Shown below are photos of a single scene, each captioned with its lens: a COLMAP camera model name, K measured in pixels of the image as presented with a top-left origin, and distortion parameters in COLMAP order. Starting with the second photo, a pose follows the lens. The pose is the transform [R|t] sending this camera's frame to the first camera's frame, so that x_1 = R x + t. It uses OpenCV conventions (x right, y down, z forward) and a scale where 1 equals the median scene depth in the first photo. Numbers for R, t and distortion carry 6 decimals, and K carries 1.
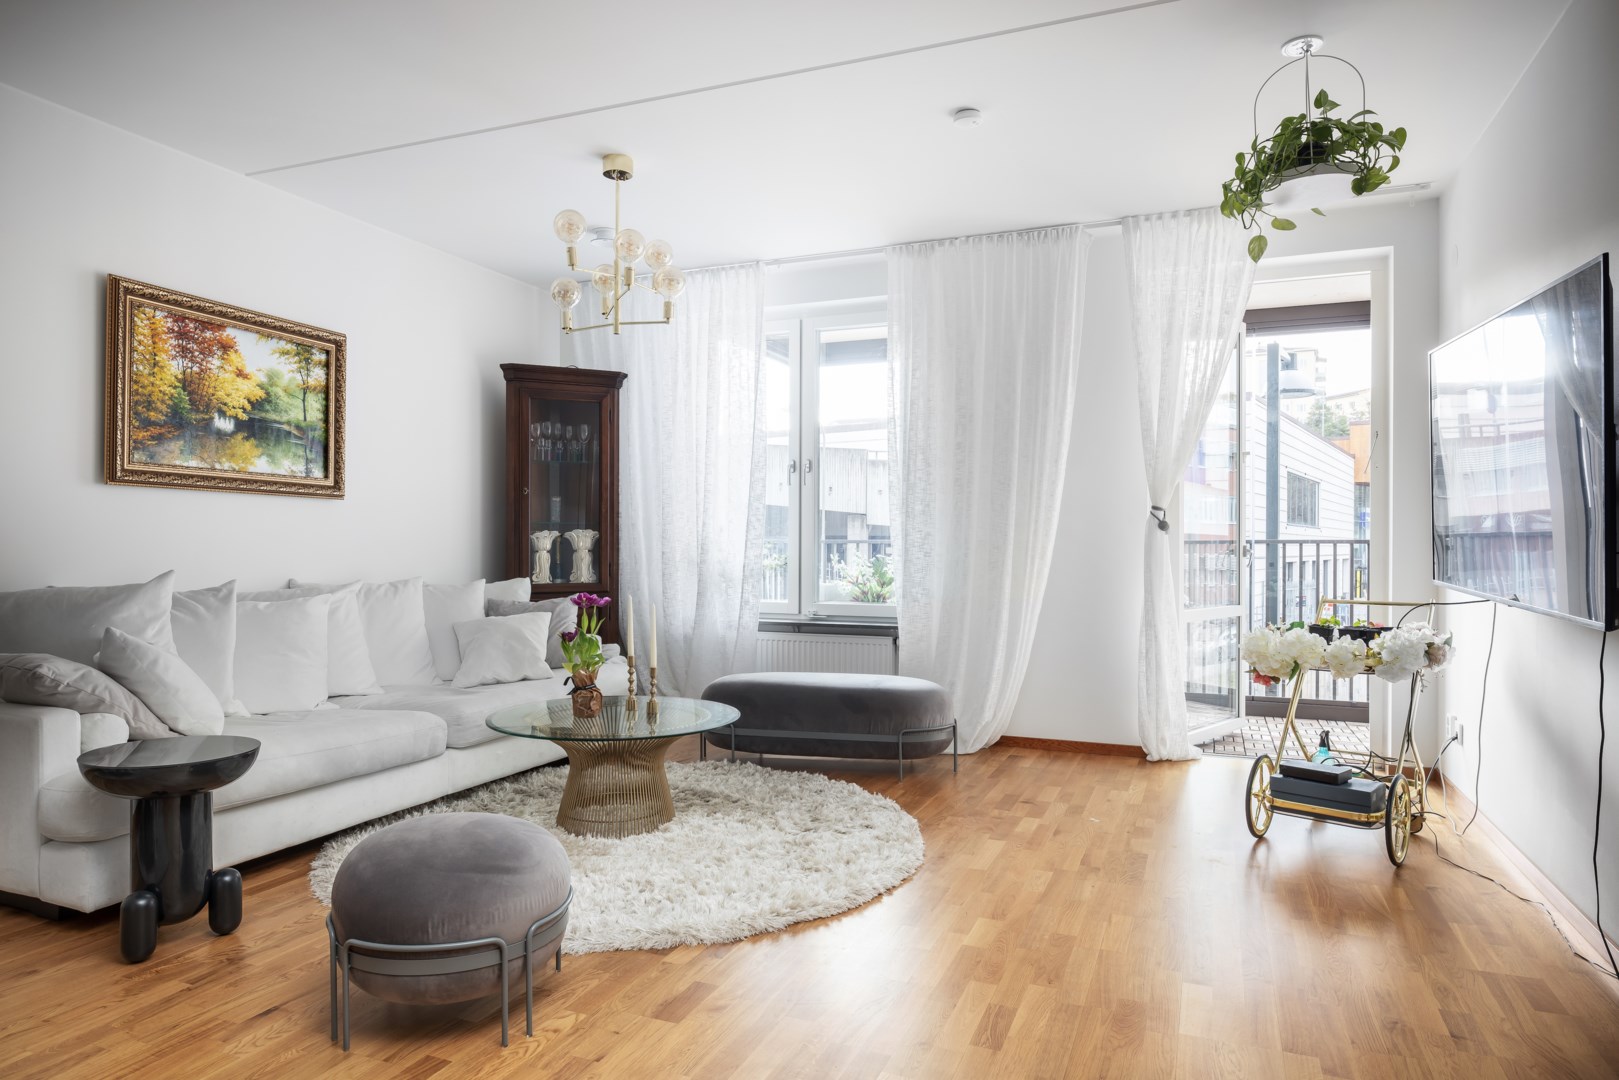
lens RADIAL K [[990.2, 0, 805.3], [0, 990.2, 544.6], [0, 0, 1]] dist [-0.005121, 0.000597]
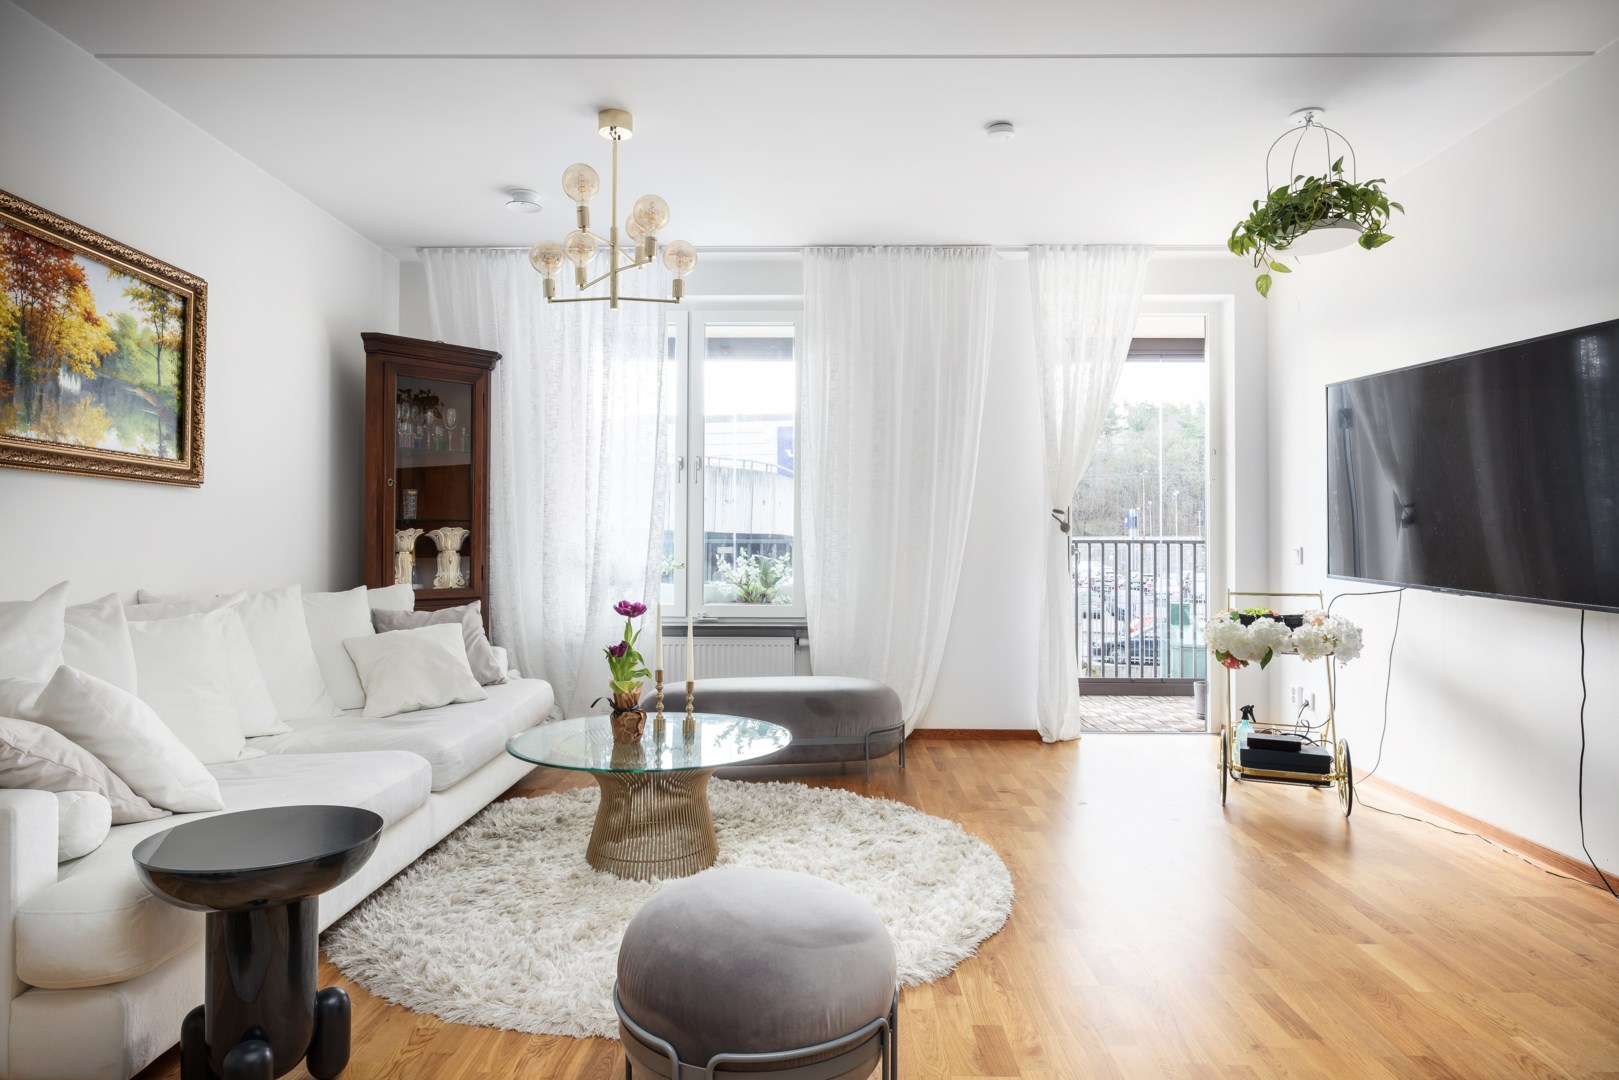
lens RADIAL K [[949.9, 0, 803.9], [0, 949.9, 534.3], [0, 0, 1]] dist [-0.007633, 0.001519]
pose [[0.931447, 0.004005, 0.363856, -0.304491], [-0.000649, 0.999956, -0.009347, -0.001817], [-0.363877, 0.008470, 0.931408, 0.125705]]
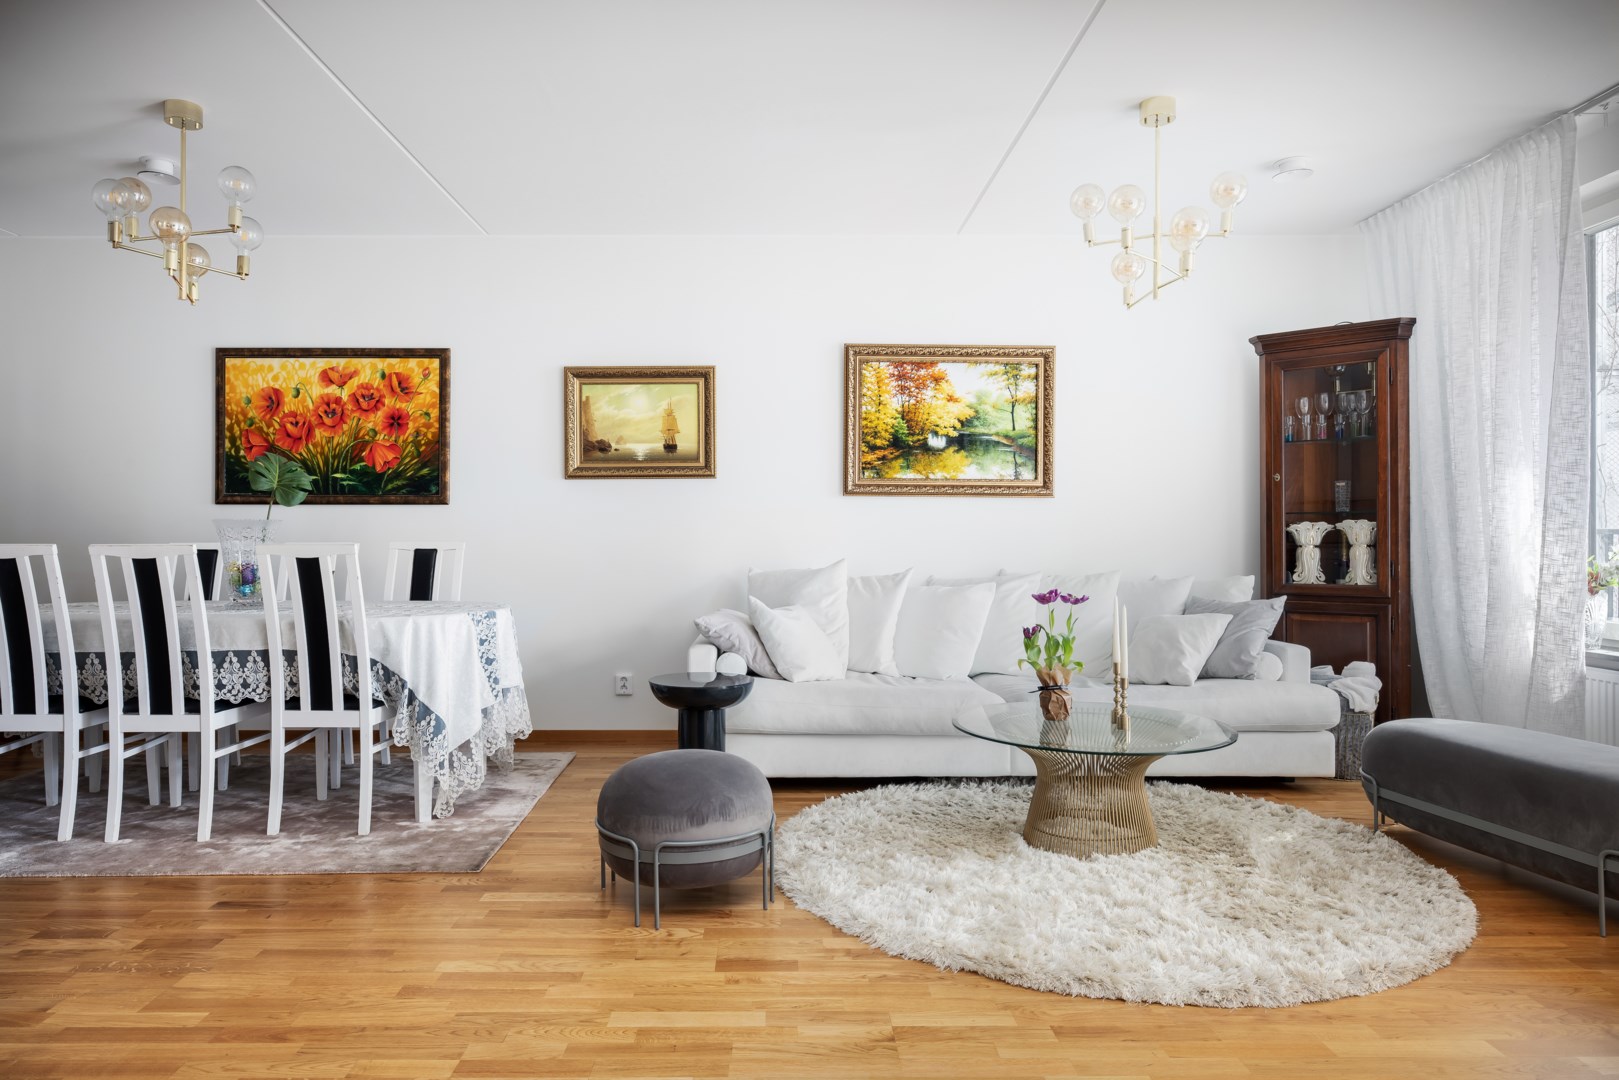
lens RADIAL K [[990.2, 0, 774.1], [0, 990.2, 540.7], [0, 0, 1]] dist [-0.005121, 0.000597]
pose [[0.379819, 0.000246, -0.925061, 0.441107], [0.002584, 0.999996, 0.001326, -0.000392], [0.925057, -0.002894, 0.379817, 0.312402]]
